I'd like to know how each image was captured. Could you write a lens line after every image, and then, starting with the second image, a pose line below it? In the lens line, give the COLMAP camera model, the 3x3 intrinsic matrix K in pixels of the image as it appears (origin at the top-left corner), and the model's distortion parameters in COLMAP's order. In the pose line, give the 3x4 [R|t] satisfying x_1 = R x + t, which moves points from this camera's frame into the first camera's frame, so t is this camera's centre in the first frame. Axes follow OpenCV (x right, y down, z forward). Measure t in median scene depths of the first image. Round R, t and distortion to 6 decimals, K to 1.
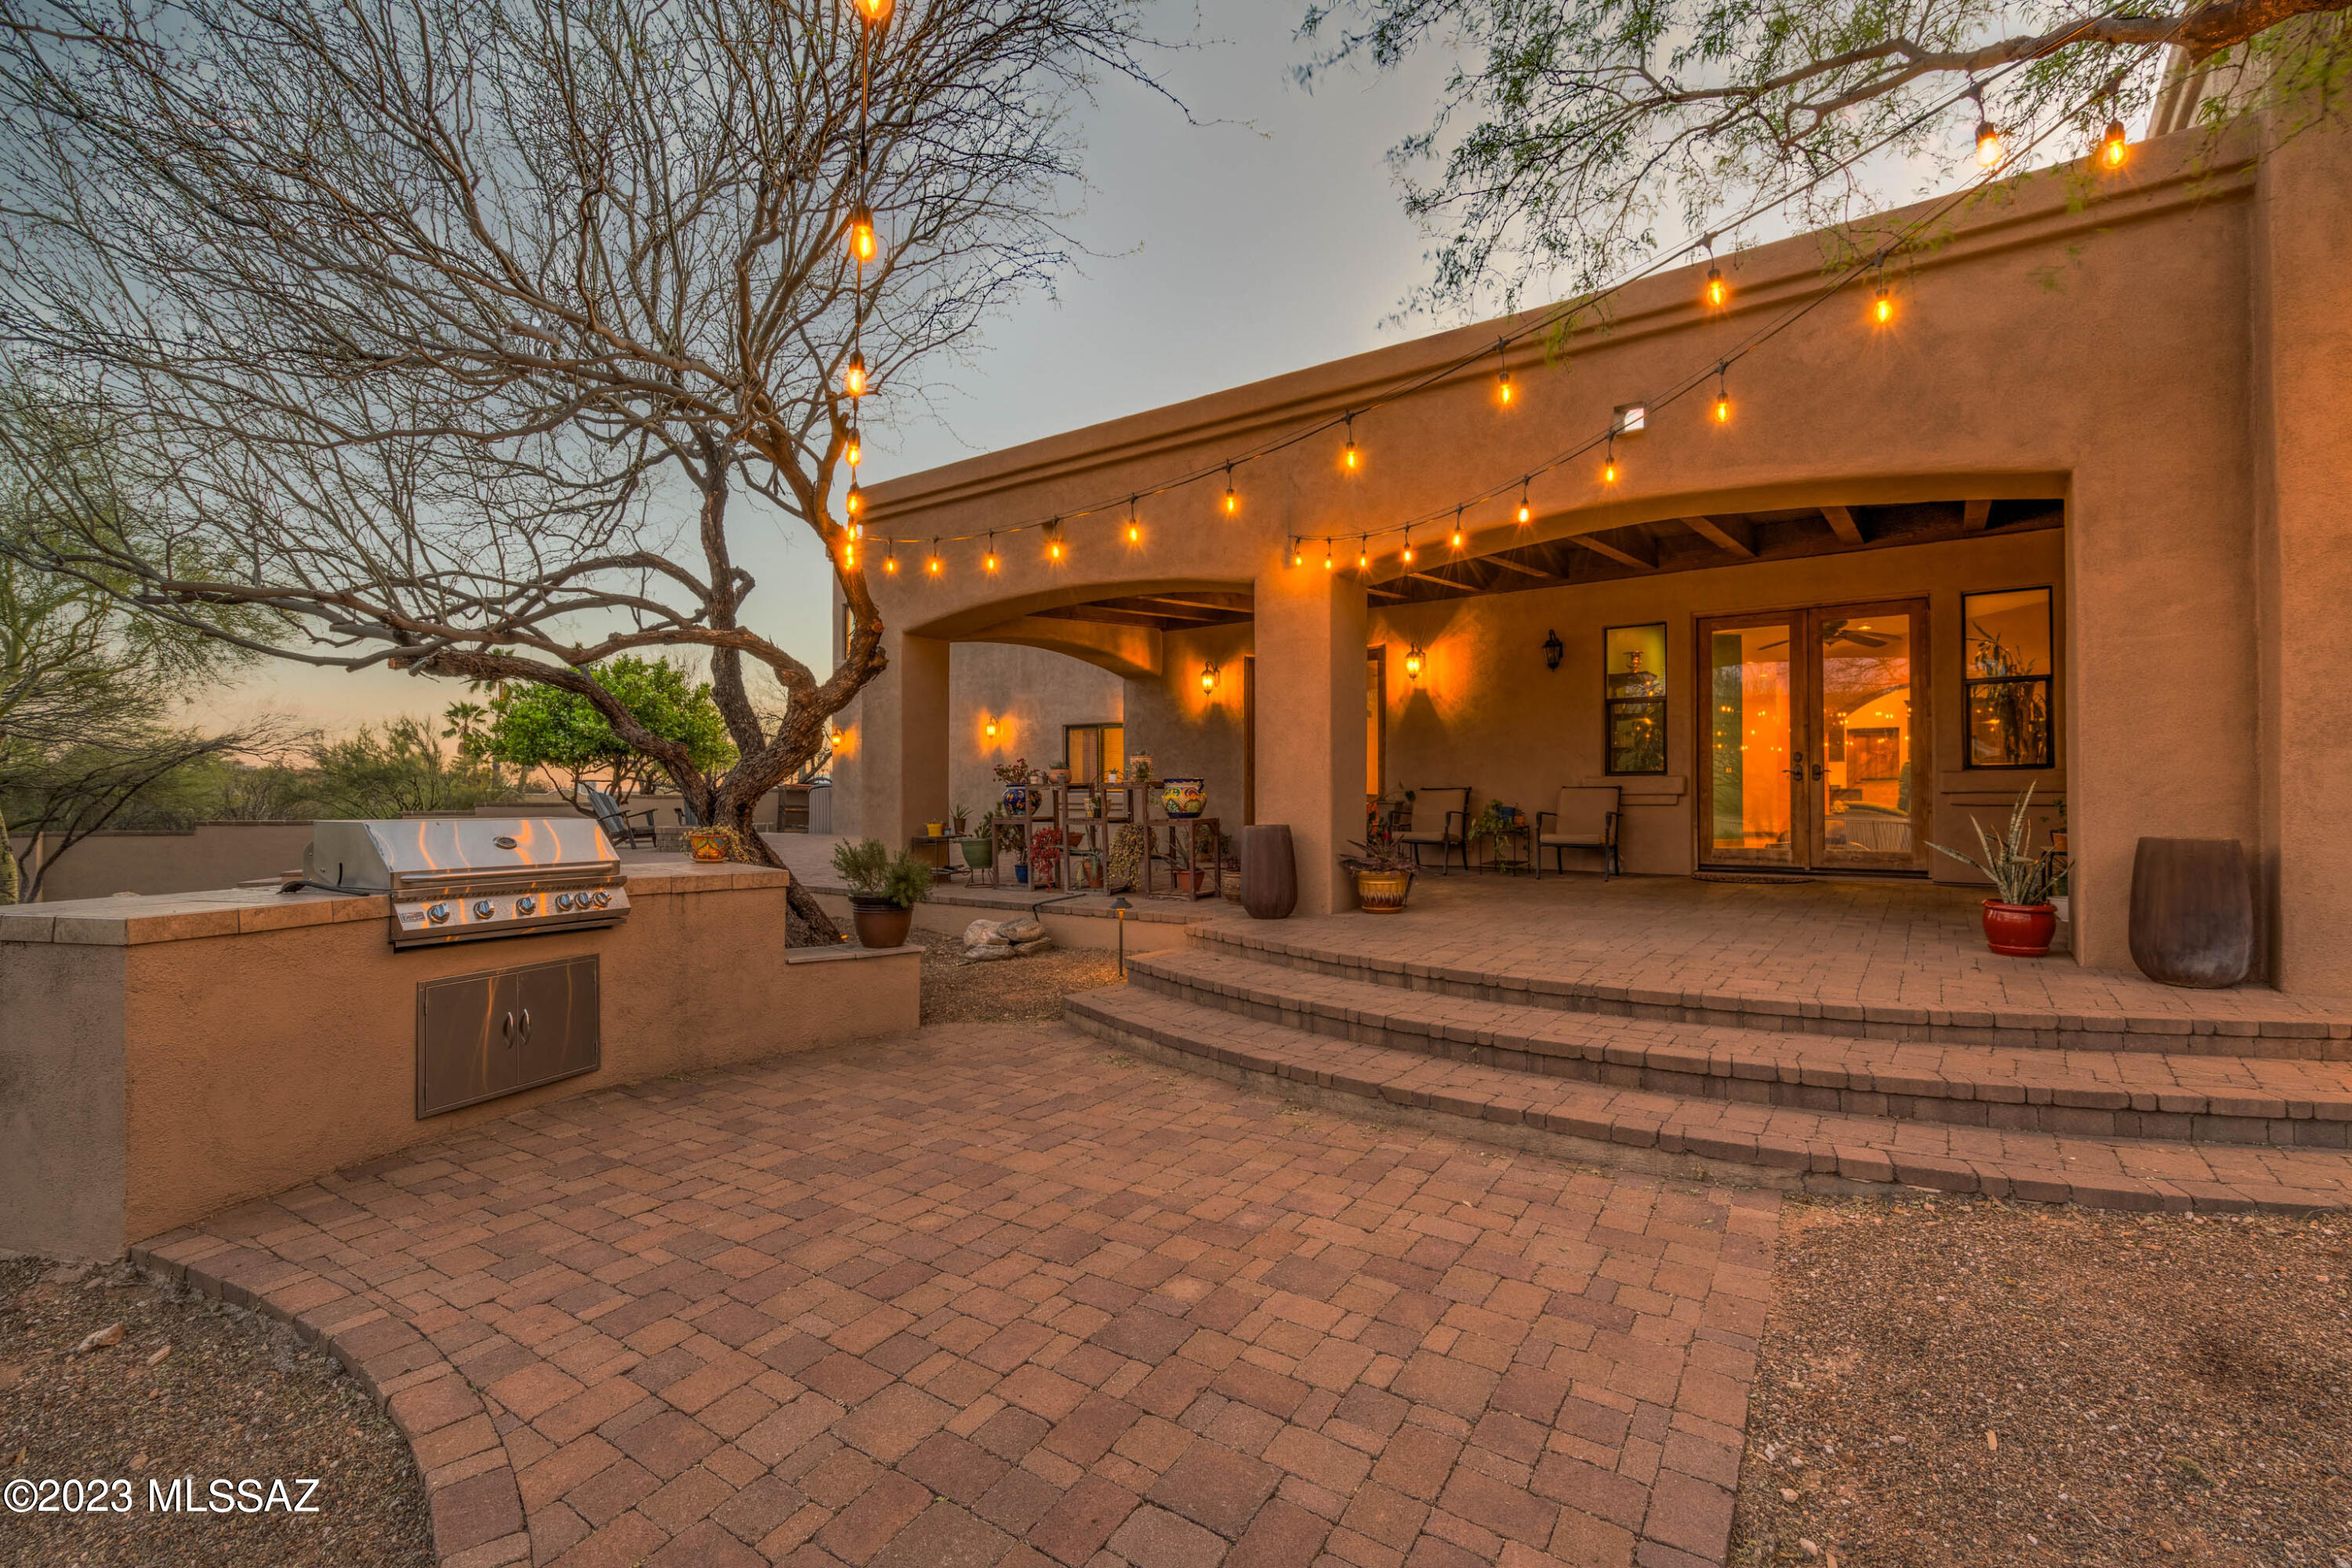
lens RADIAL K [[1061.8, 0, 1176.0], [0, 1061.8, 784.0], [0, 0, 1]] dist [-0.000743, -0.000067]
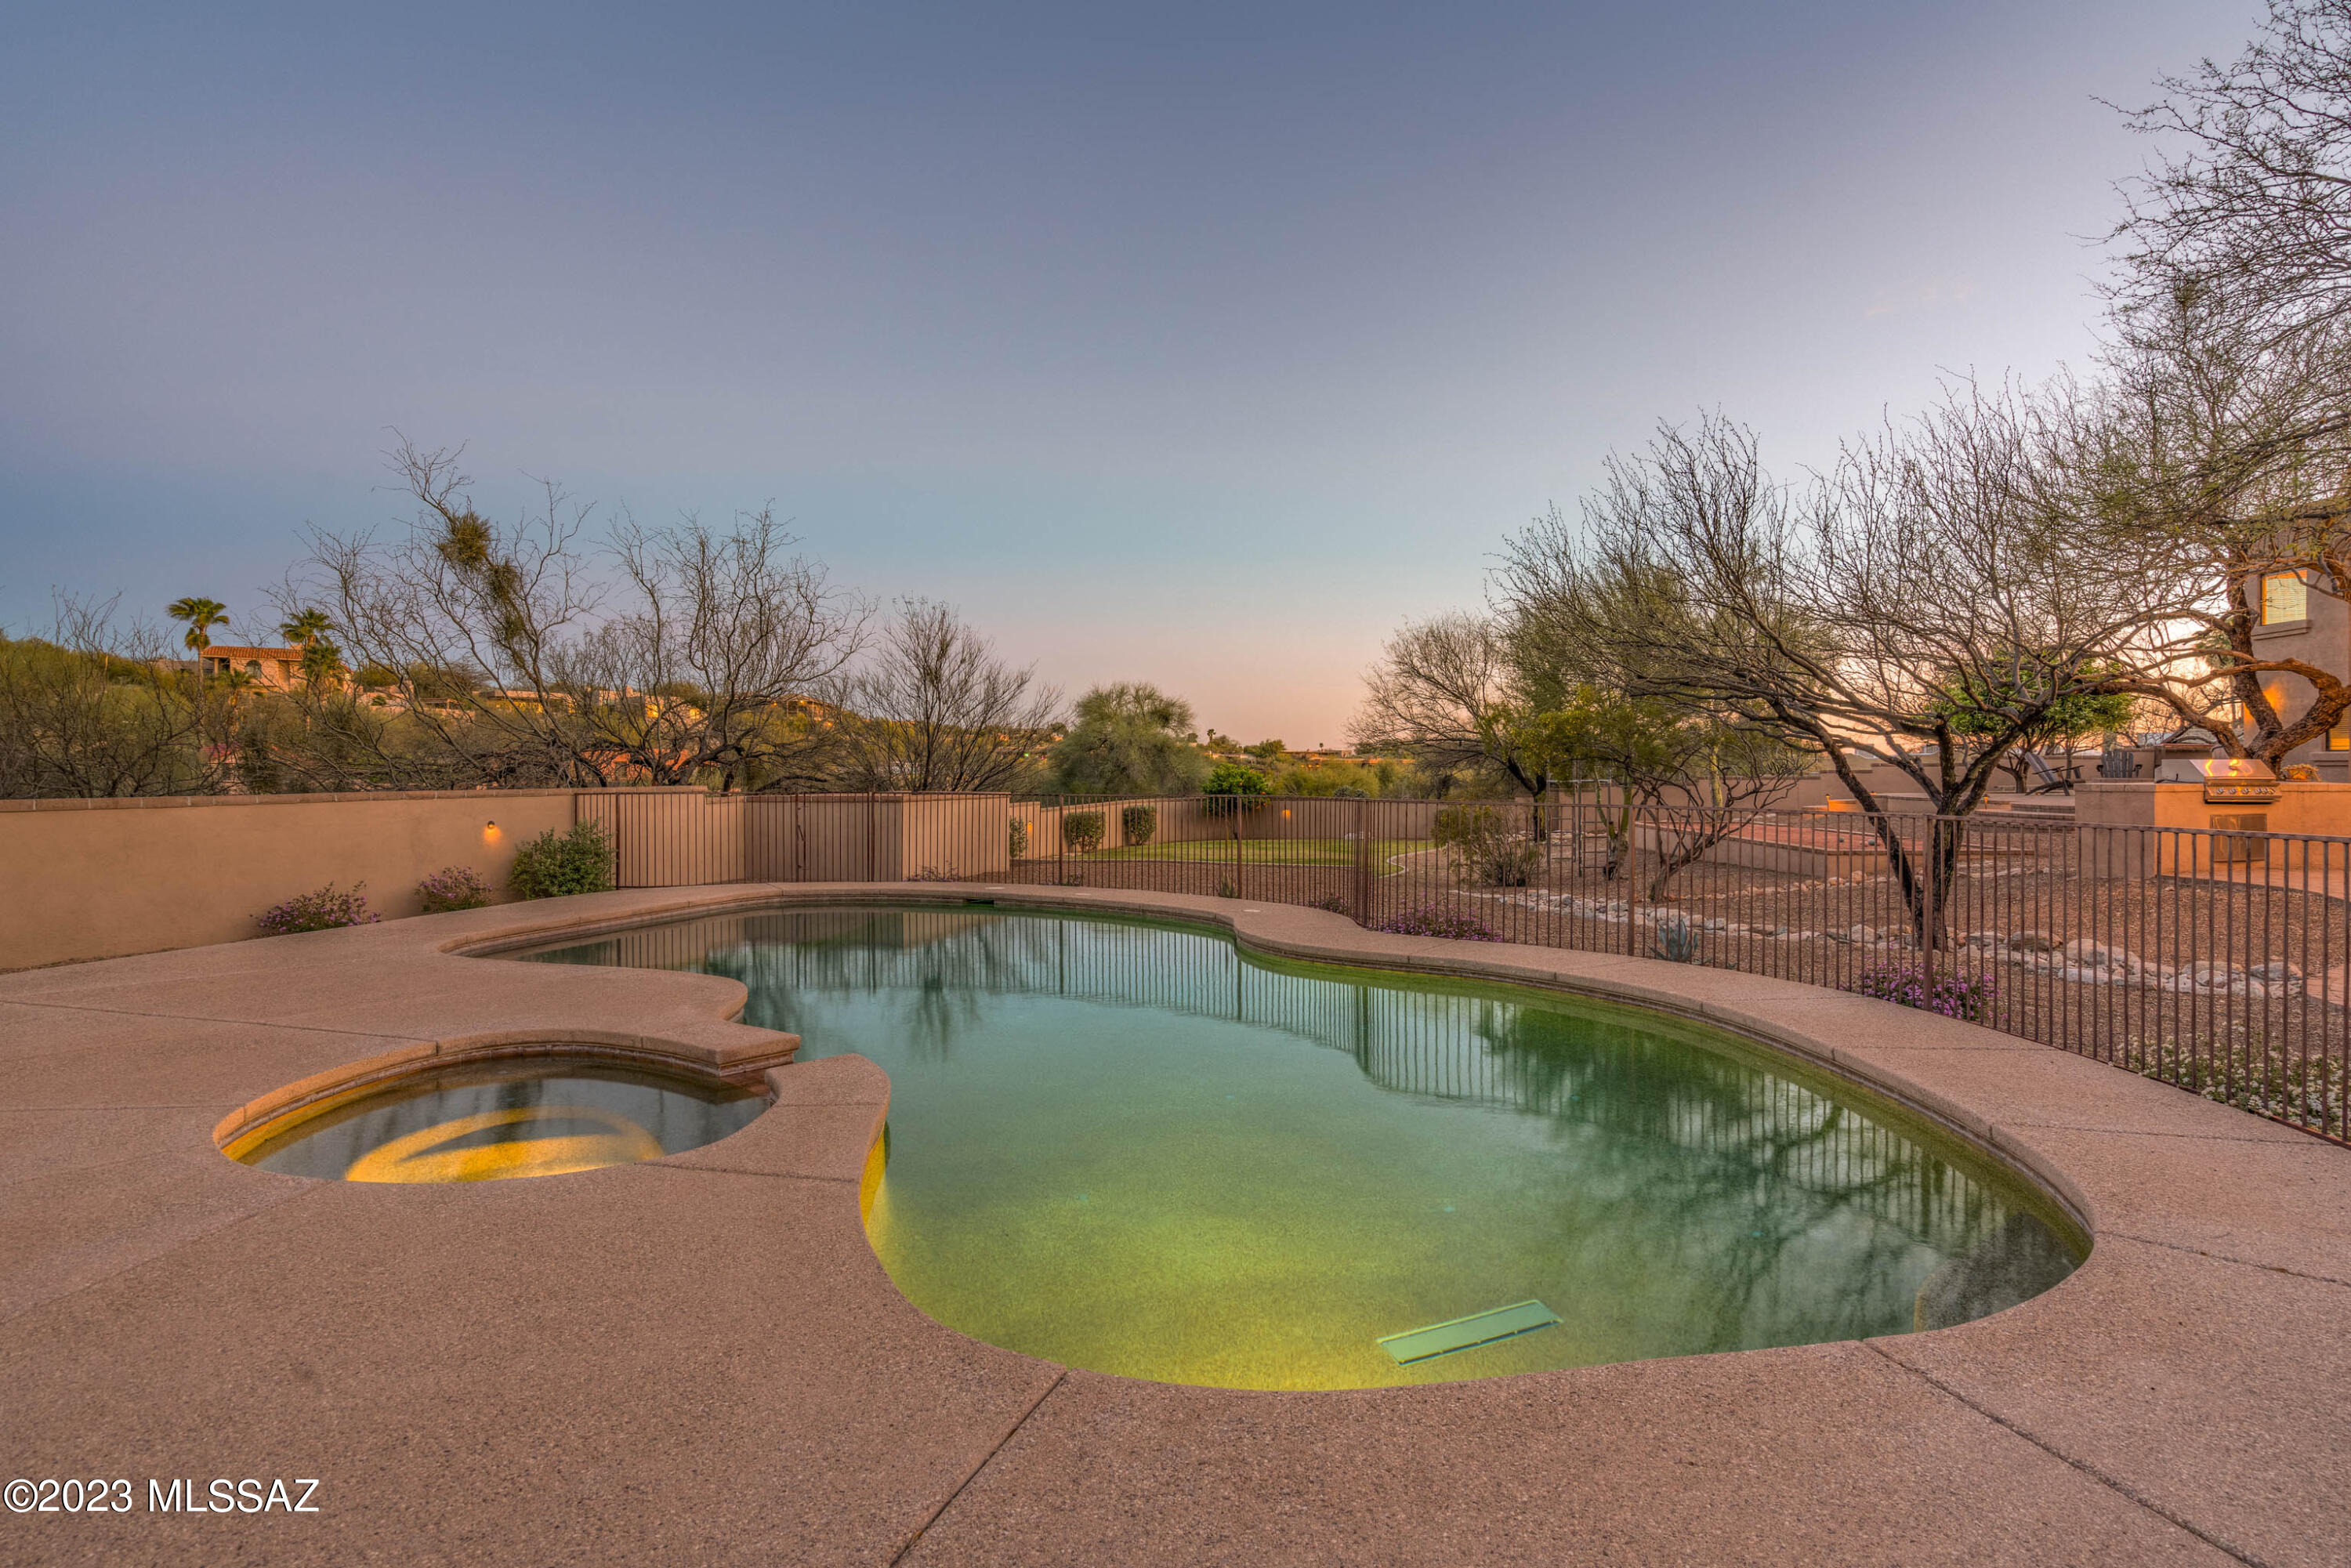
lens RADIAL K [[1203.4, 0, 1175.5], [0, 1203.4, 784.0], [0, 0, 1]] dist [0.001305, 0.000412]
pose [[0.563616, 0.008903, -0.825989, 0.224278], [0.015289, 0.999658, 0.021207, -0.004771], [0.825895, -0.024581, 0.563287, -1.755966]]
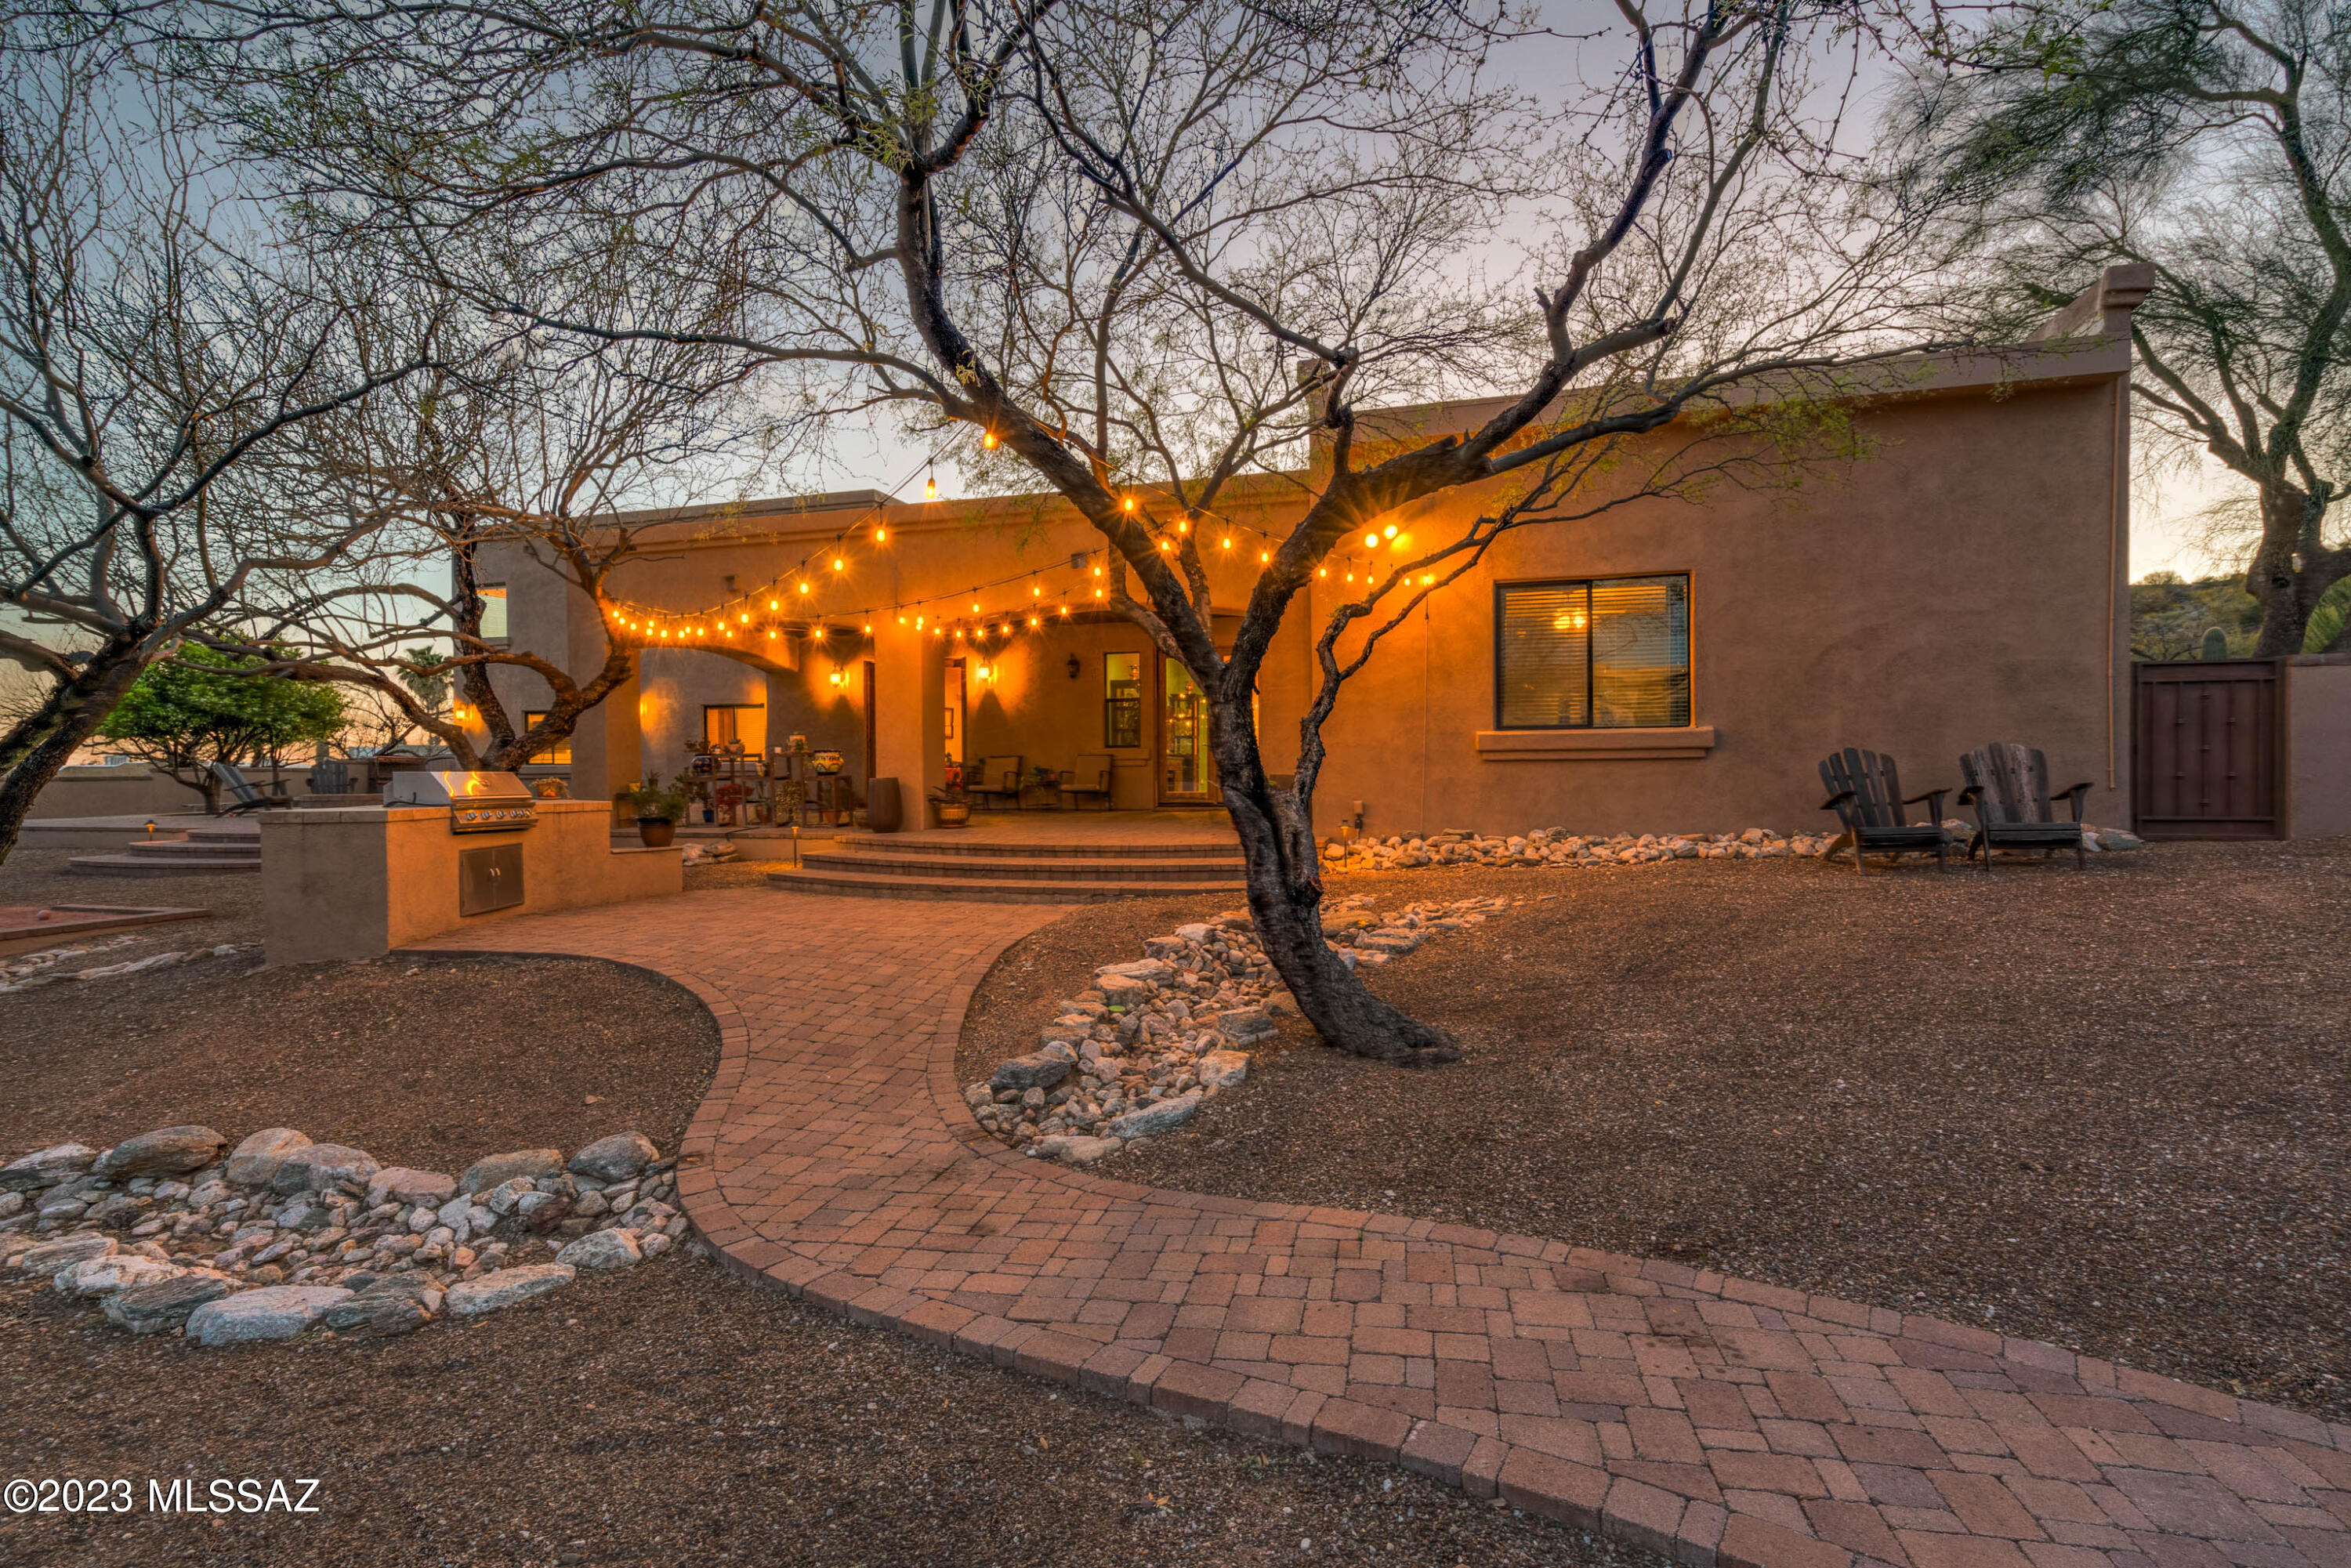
lens RADIAL K [[1099.0, 0, 1160.4], [0, 1099.0, 785.2], [0, 0, 1]] dist [-0.000003, -0.000025]
pose [[0.943401, -0.012310, 0.331427, -0.079086], [0.003461, 0.999622, 0.027277, 0.005189], [-0.331637, -0.024586, 0.943086, -0.796811]]
